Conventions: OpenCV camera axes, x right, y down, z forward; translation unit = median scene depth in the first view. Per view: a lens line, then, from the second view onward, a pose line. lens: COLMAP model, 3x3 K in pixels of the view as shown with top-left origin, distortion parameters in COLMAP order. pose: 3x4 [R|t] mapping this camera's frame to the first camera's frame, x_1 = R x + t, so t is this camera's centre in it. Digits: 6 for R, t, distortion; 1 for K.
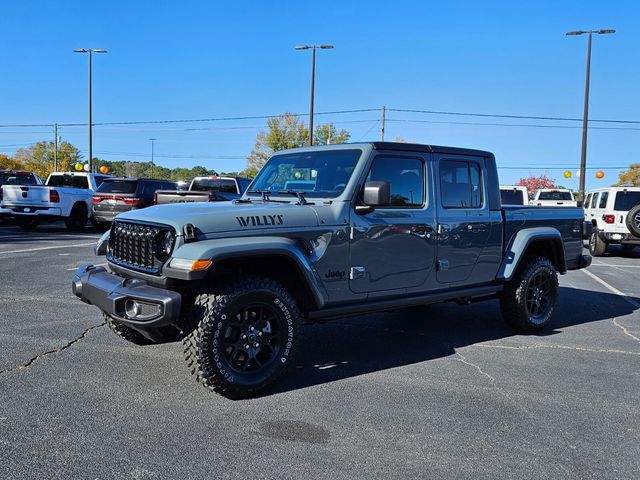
lens RADIAL K [[549.3, 0, 329.3], [0, 549.3, 247.5], [0, 0, 1]] dist [0.081615, -0.030905]
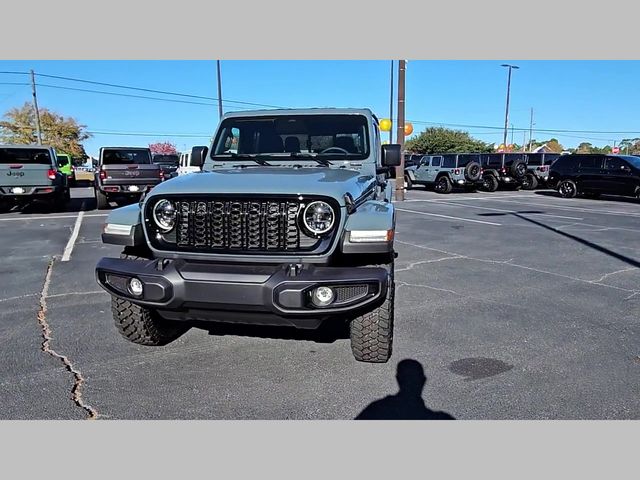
lens RADIAL K [[434.3, 0, 312.5], [0, 434.3, 243.1], [0, 0, 1]] dist [0.011275, -0.008733]
pose [[0.755389, -0.145620, 0.638892, -0.522440], [0.080823, 0.988255, 0.129689, -0.039349], [-0.650273, -0.046329, 0.758286, 0.339416]]
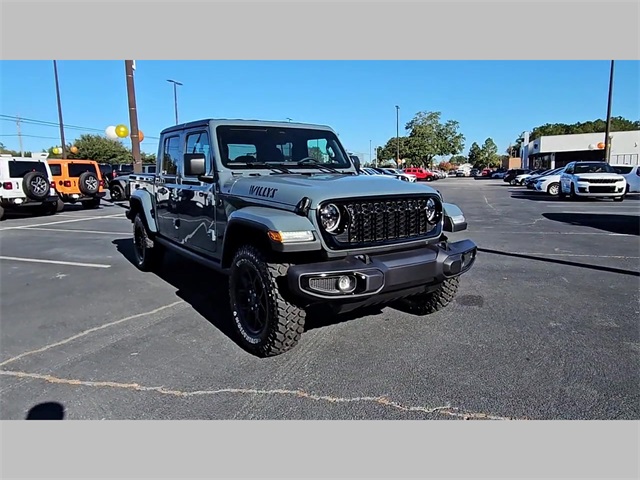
lens RADIAL K [[434.3, 0, 313.9], [0, 434.3, 245.8], [0, 0, 1]] dist [0.011275, -0.008733]
pose [[0.094104, -0.194547, 0.976369, -0.876945], [0.100408, 0.977575, 0.185110, -0.090541], [-0.990486, 0.080616, 0.111528, 0.809256]]
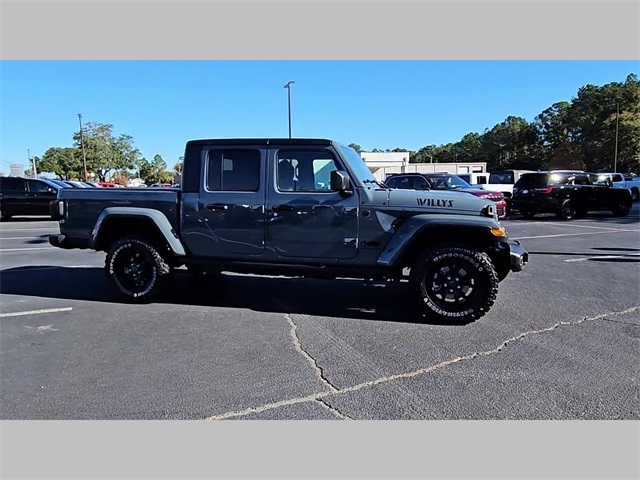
lens RADIAL K [[434.3, 0, 312.3], [0, 434.3, 245.1], [0, 0, 1]] dist [0.011275, -0.008733]
pose [[-0.591104, -0.136022, 0.795043, -0.783794], [0.057575, 0.976049, 0.209796, -0.165512], [-0.804538, 0.169786, -0.569115, 1.609801]]
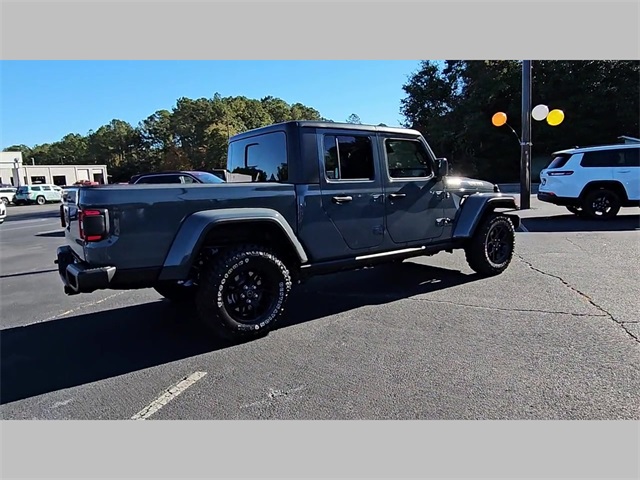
lens RADIAL K [[434.3, 0, 313.5], [0, 434.3, 242.4], [0, 0, 1]] dist [0.011275, -0.008733]
pose [[-0.996192, -0.002961, 0.087136, 0.039733], [0.017258, 0.972952, 0.230360, -0.171392], [-0.085461, 0.230987, -0.969196, 2.033095]]
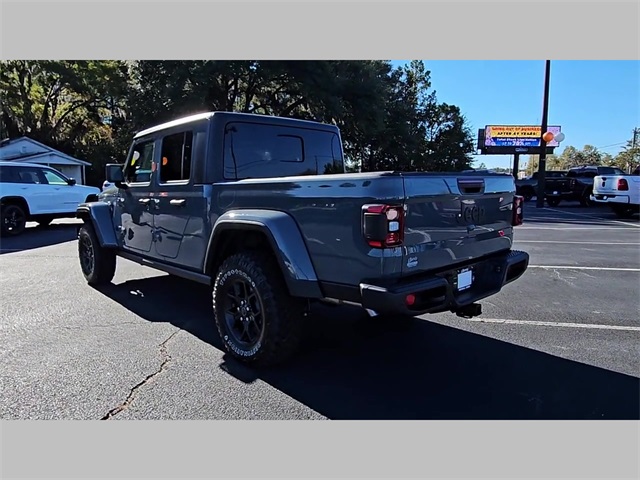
lens RADIAL K [[434.3, 0, 313.5], [0, 434.3, 244.1], [0, 0, 1]] dist [0.011275, -0.008733]
pose [[0.060682, 0.108868, -0.992202, 0.997552], [-0.078221, 0.991496, 0.104007, -0.062055], [0.995088, 0.071300, 0.068681, 1.169507]]
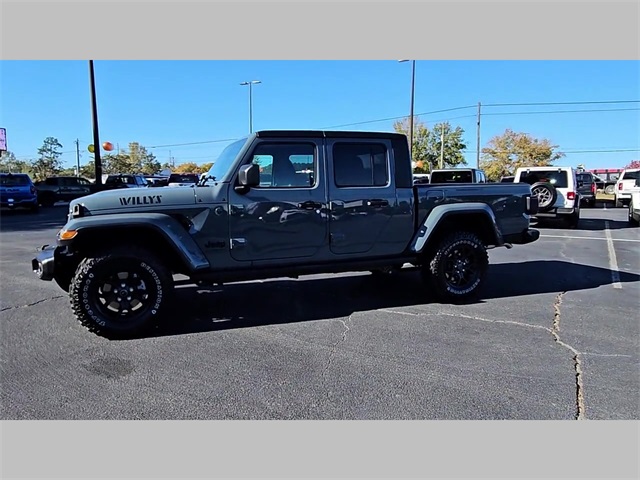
lens RADIAL K [[434.3, 0, 312.2], [0, 434.3, 246.9], [0, 0, 1]] dist [0.011275, -0.008733]
pose [[0.949589, 0.012179, -0.313262, 0.411431], [0.002470, 0.998923, 0.046323, 0.008796], [0.313489, -0.044762, 0.948536, 0.133099]]
